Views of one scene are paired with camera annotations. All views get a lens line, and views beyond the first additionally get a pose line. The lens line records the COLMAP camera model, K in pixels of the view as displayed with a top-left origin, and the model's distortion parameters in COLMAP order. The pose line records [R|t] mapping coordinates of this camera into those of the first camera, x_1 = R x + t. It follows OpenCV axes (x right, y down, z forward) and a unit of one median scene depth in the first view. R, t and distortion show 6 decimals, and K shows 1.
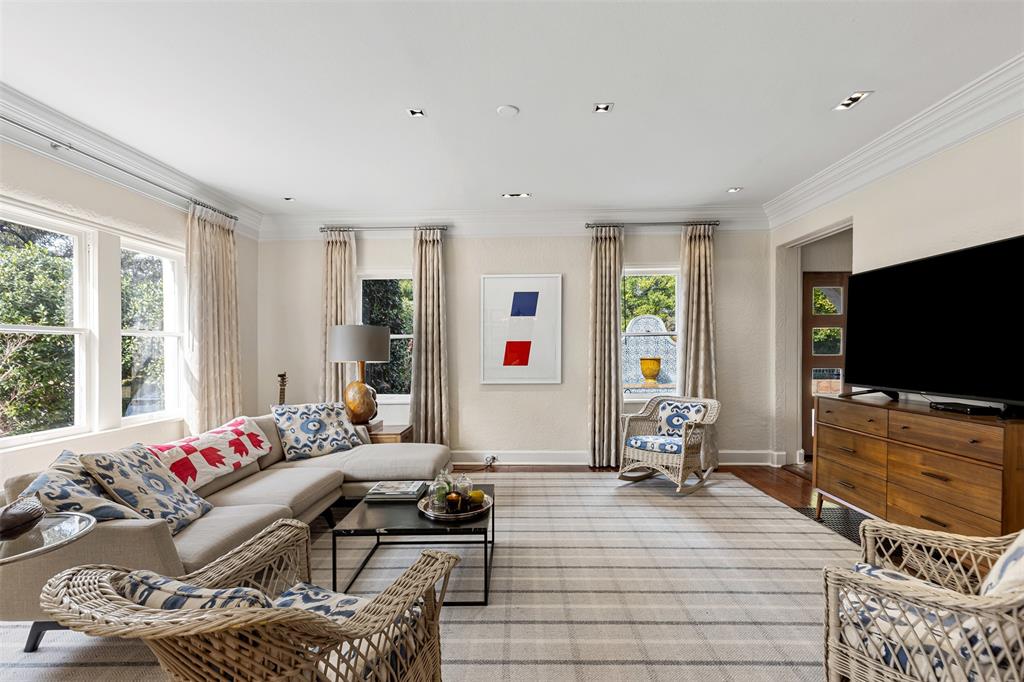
lens RADIAL K [[475.3, 0, 515.0], [0, 475.3, 346.2], [0, 0, 1]] dist [-0.000714, -0.000126]
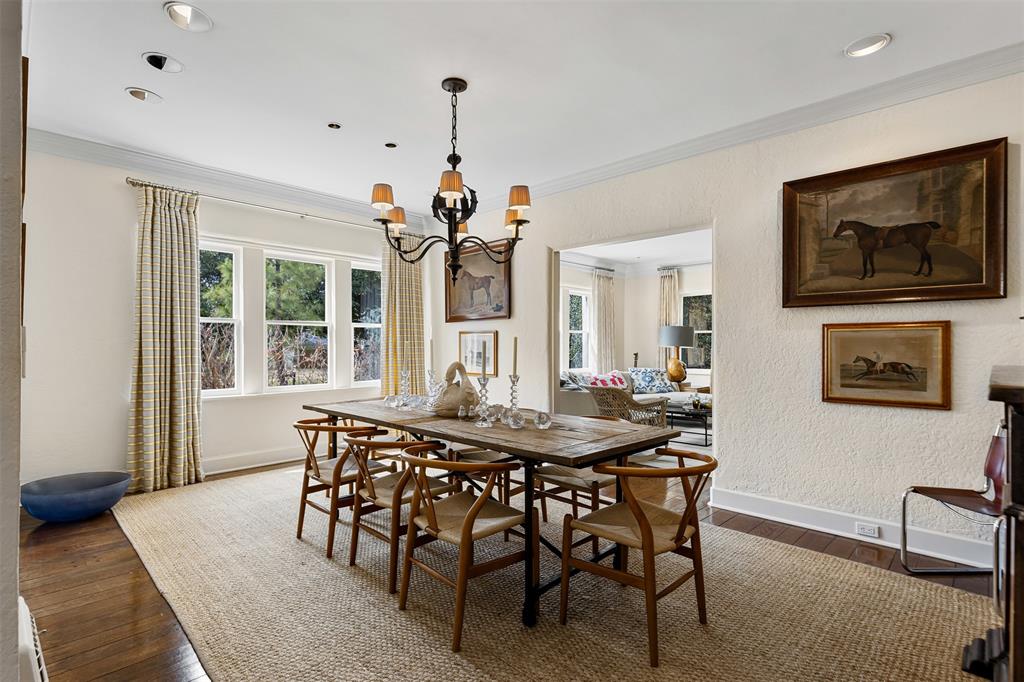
lens RADIAL K [[494.6, 0, 508.8], [0, 494.6, 342.4], [0, 0, 1]] dist [-0.000344, -0.000014]
pose [[0.735545, 0.005079, -0.677456, 0.489415], [-0.002971, 0.999986, 0.004271, 0.011590], [0.677469, -0.001128, 0.735551, -0.812343]]
